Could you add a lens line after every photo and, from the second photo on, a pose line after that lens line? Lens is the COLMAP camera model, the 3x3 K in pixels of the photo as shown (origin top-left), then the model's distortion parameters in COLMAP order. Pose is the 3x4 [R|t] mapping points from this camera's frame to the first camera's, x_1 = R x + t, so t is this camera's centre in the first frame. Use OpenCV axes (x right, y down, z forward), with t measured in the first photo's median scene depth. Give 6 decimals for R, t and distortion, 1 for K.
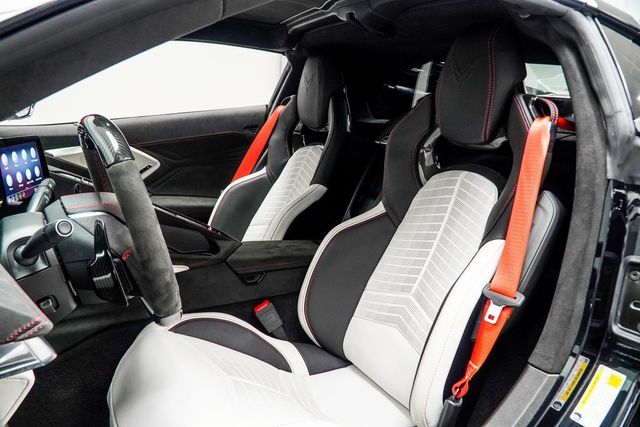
lens RADIAL K [[497.8, 0, 320.7], [0, 497.8, 212.2], [0, 0, 1]] dist [-0.001093, -0.000793]
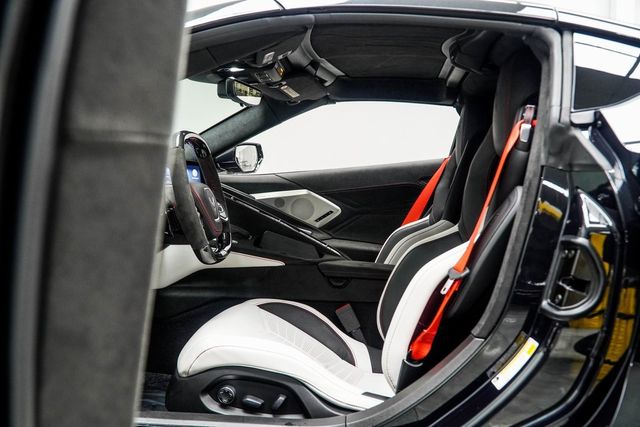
lens RADIAL K [[572.4, 0, 319.2], [0, 572.4, 213.7], [0, 0, 1]] dist [-0.011005, 0.002760]
pose [[0.863264, 0.018758, -0.504405, 0.479123], [-0.103398, 0.984689, -0.140342, 0.161443], [0.494049, 0.173307, 0.851986, -0.185174]]
